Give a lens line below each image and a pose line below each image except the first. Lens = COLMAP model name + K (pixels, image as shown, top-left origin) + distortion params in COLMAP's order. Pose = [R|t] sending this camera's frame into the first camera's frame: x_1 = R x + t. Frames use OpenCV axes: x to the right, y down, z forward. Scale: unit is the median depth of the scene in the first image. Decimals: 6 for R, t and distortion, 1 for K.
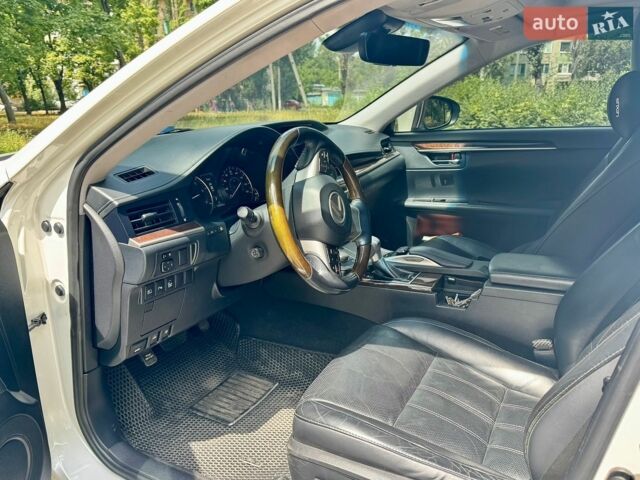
lens RADIAL K [[514.0, 0, 322.8], [0, 514.0, 241.5], [0, 0, 1]] dist [0.039179, -0.009175]
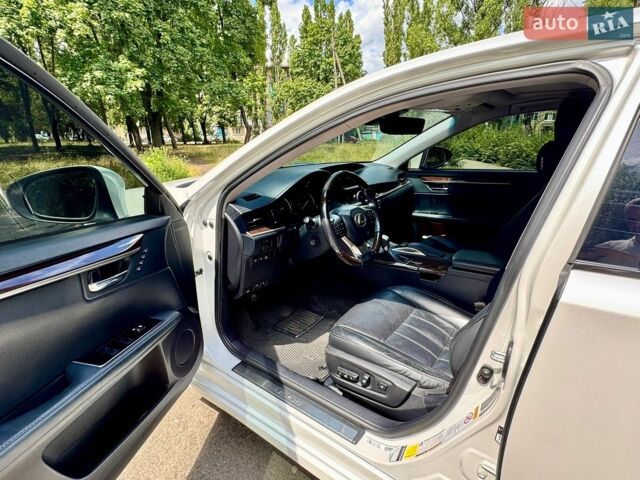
lens RADIAL K [[349.3, 0, 319.8], [0, 349.3, 248.7], [0, 0, 1]] dist [0.000361, -0.000428]
pose [[0.989269, 0.053645, -0.135904, 0.051541], [-0.047068, 0.997581, 0.051160, -0.016764], [0.138319, -0.044214, 0.989400, -0.173373]]
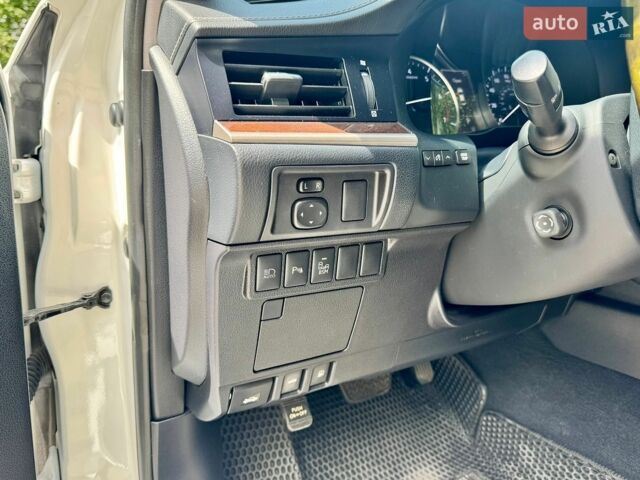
lens RADIAL K [[514.0, 0, 322.8], [0, 514.0, 241.5], [0, 0, 1]] dist [0.039179, -0.009175]
pose [[0.866683, 0.112969, -0.485900, -0.077897], [-0.146691, 0.988671, -0.031788, 0.063313], [0.476804, 0.098827, 0.873436, 0.528153]]
